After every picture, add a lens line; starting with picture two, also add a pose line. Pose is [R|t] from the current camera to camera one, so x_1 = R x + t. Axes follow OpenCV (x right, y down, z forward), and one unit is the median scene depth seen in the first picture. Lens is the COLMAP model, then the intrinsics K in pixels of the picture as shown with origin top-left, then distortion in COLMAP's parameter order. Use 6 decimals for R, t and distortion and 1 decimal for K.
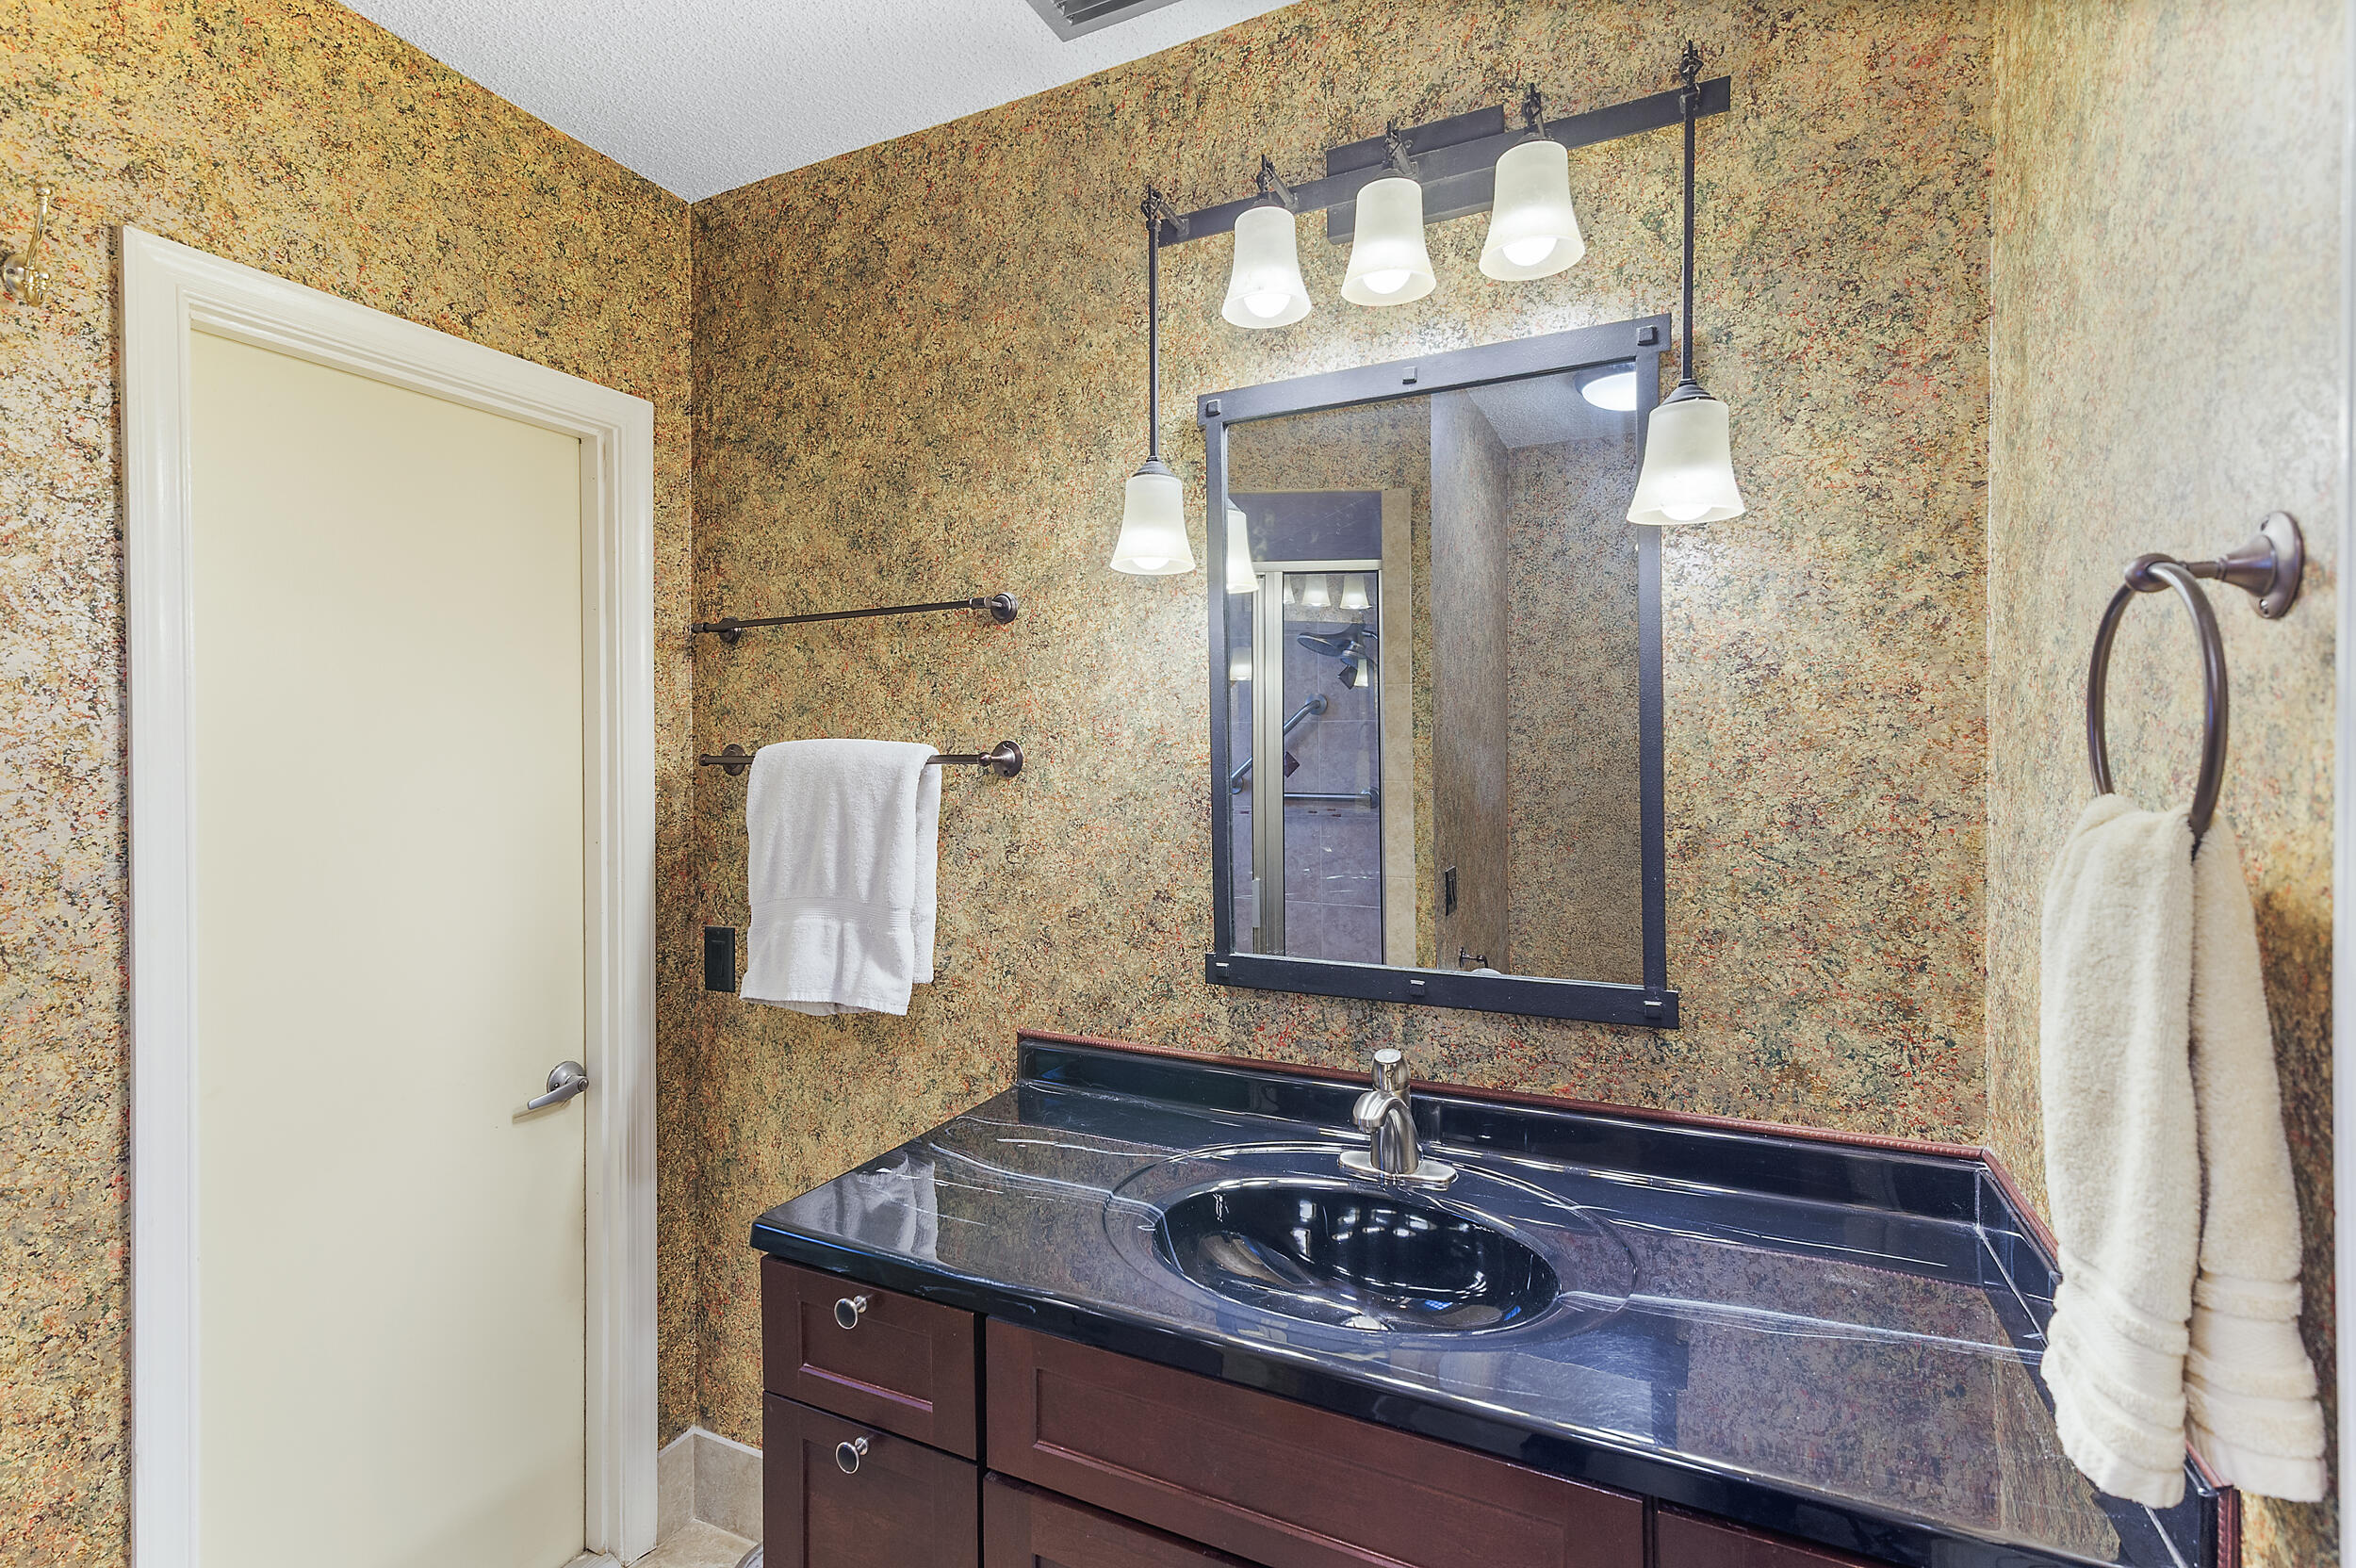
lens RADIAL K [[1064.5, 0, 1169.3], [0, 1064.5, 777.1], [0, 0, 1]] dist [0.018024, -0.003017]
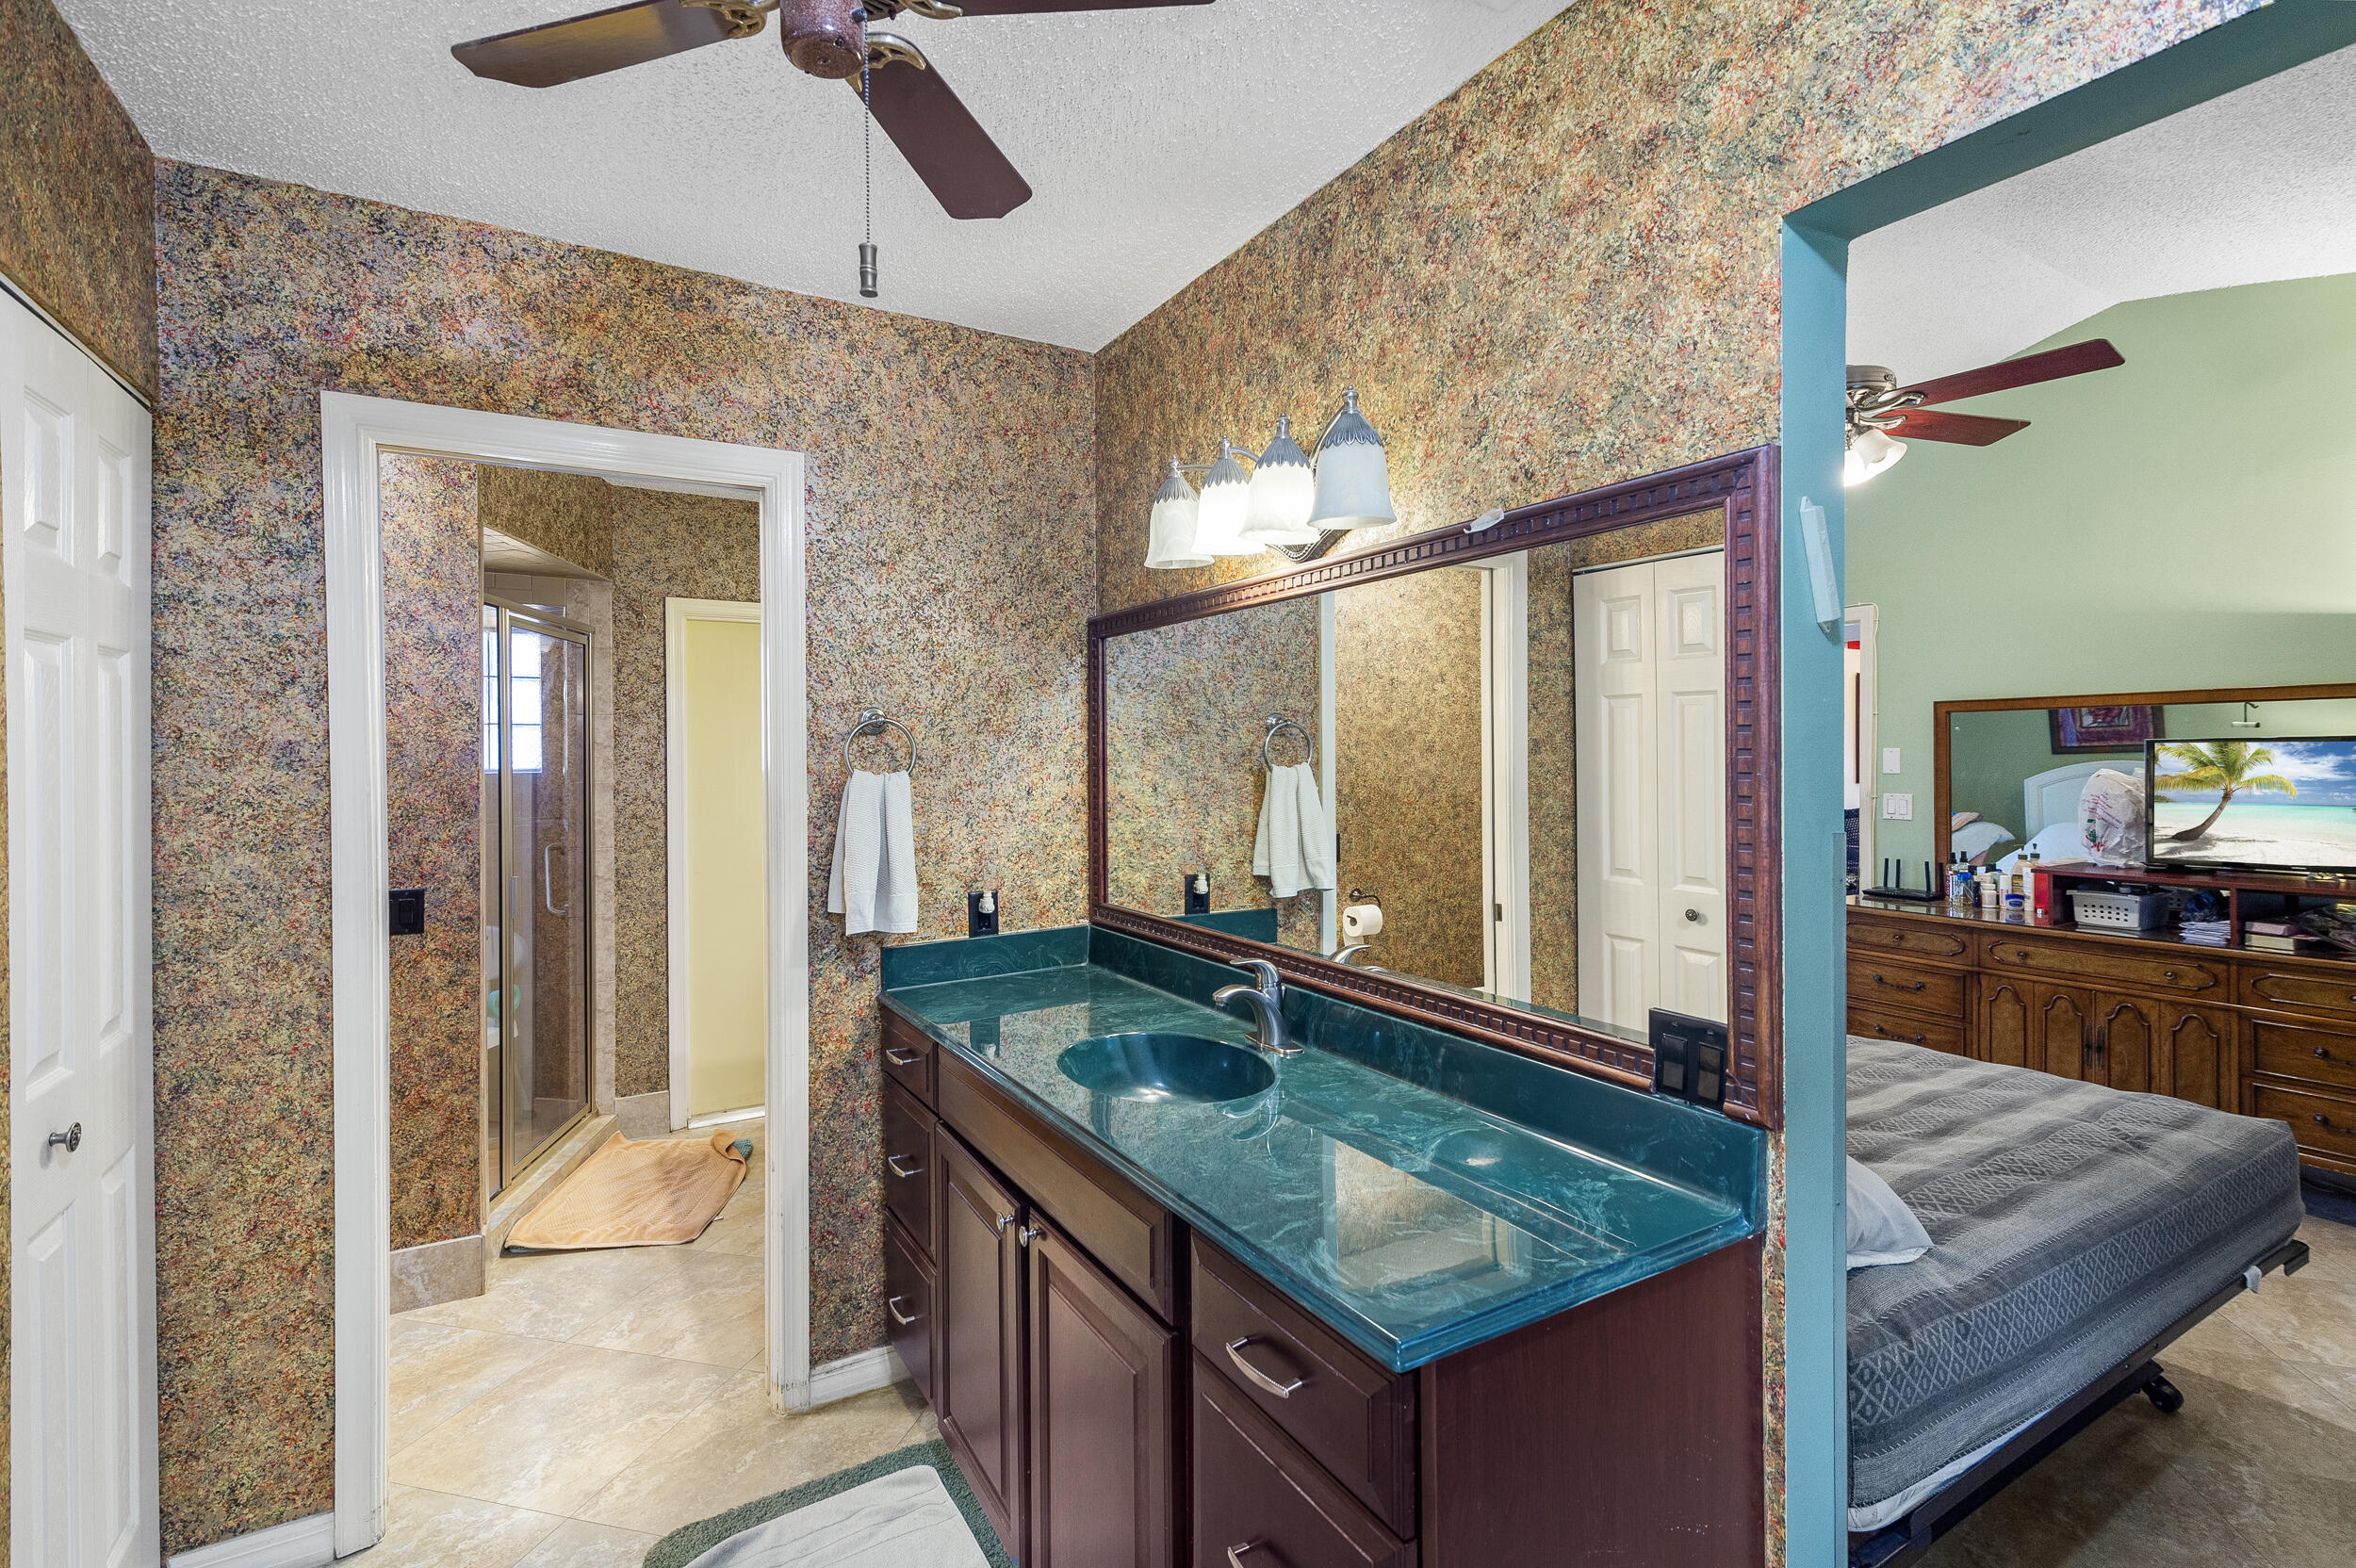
lens RADIAL K [[1064.5, 0, 1182.1], [0, 1064.5, 771.4], [0, 0, 1]] dist [0.018024, -0.003017]
pose [[0.856838, 0.010405, -0.515481, 2.014344], [-0.007825, 0.999944, 0.007177, -0.021482], [0.515526, -0.002116, 0.856871, -0.949377]]
